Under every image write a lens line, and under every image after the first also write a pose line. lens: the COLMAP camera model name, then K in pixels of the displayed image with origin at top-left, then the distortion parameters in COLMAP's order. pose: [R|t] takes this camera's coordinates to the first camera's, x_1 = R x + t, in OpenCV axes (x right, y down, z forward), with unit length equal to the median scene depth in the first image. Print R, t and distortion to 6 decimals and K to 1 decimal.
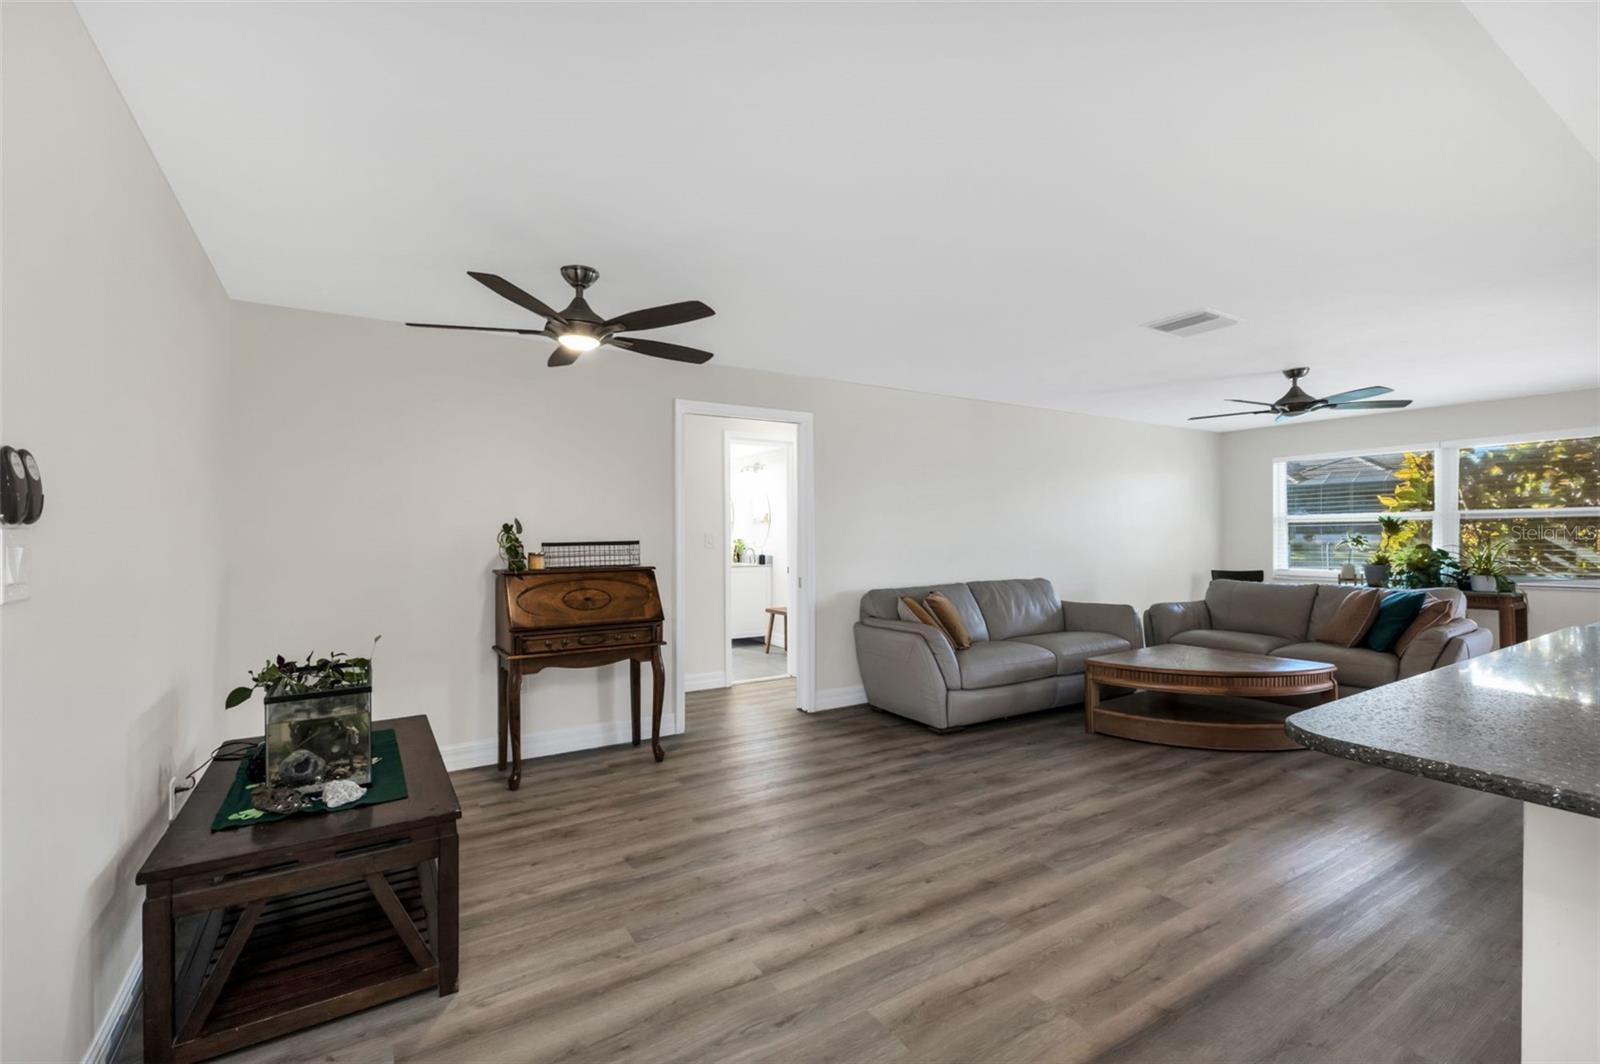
lens RADIAL K [[702.2, 0, 798.1], [0, 702.2, 534.2], [0, 0, 1]] dist [0.000640, -0.000120]
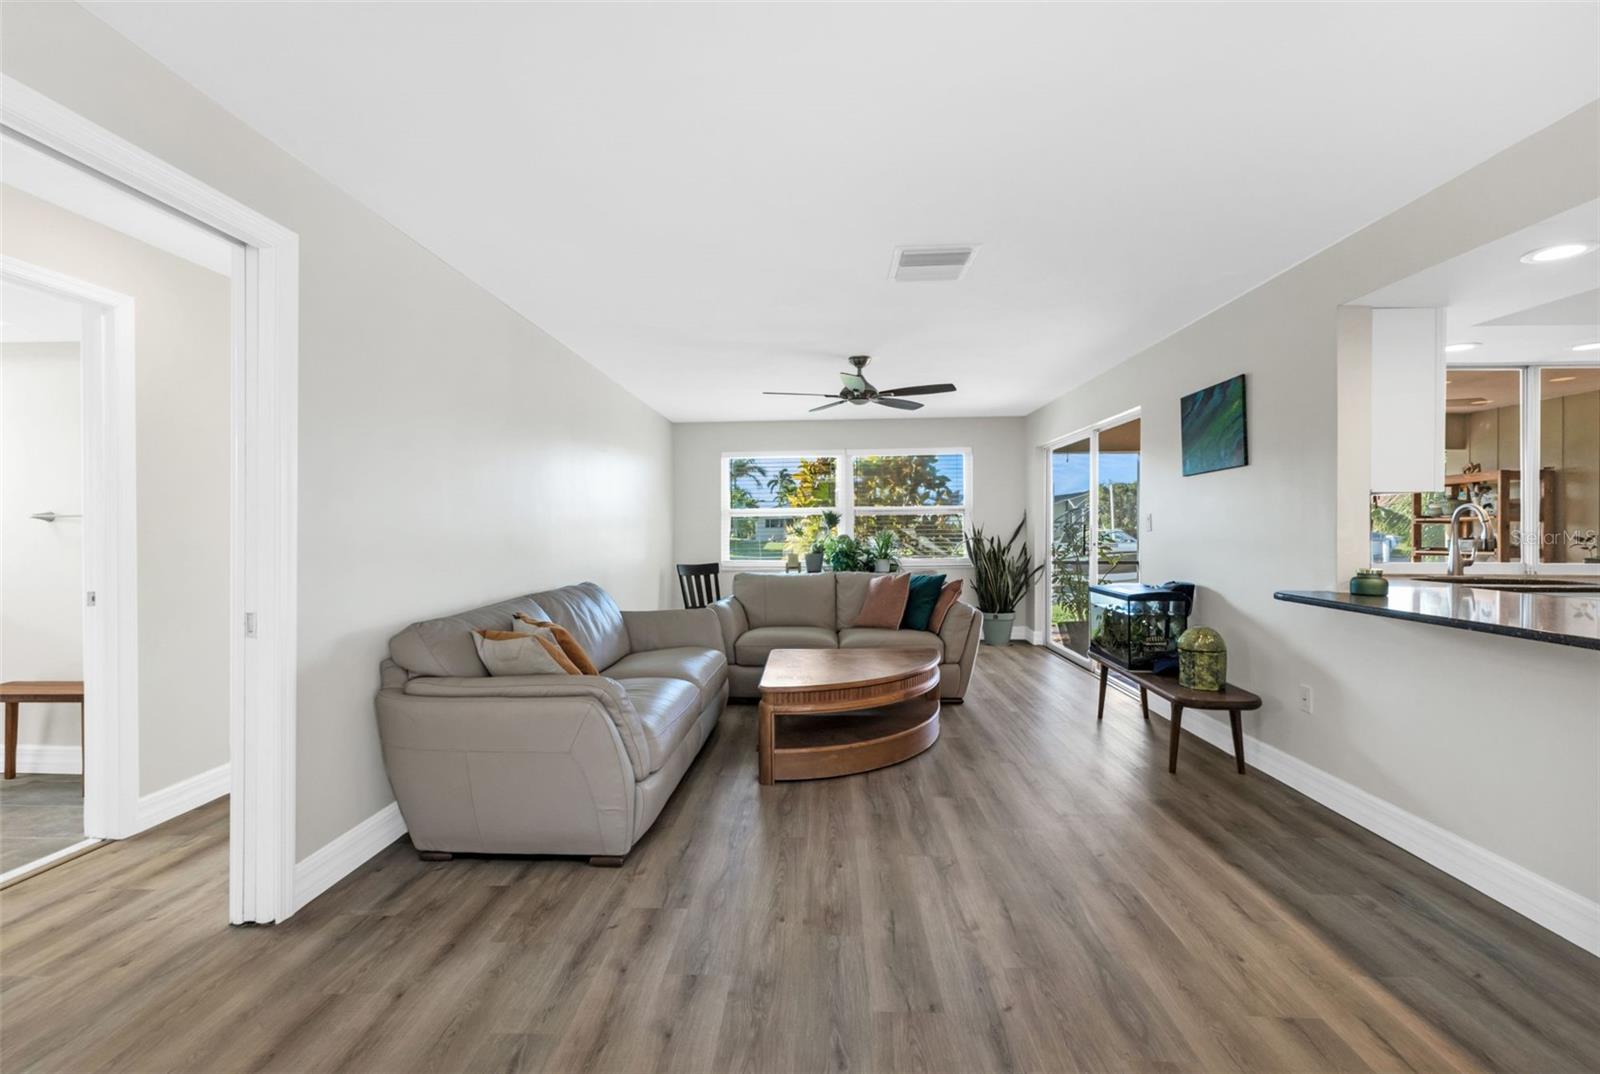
lens RADIAL K [[708.2, 0, 798.6], [0, 708.2, 530.3], [0, 0, 1]] dist [0.012119, -0.000030]
pose [[0.568327, 0.003323, 0.822796, -0.168106], [0.002722, 0.999979, -0.005919, 0.016331], [-0.822798, 0.005604, 0.568306, 0.490908]]
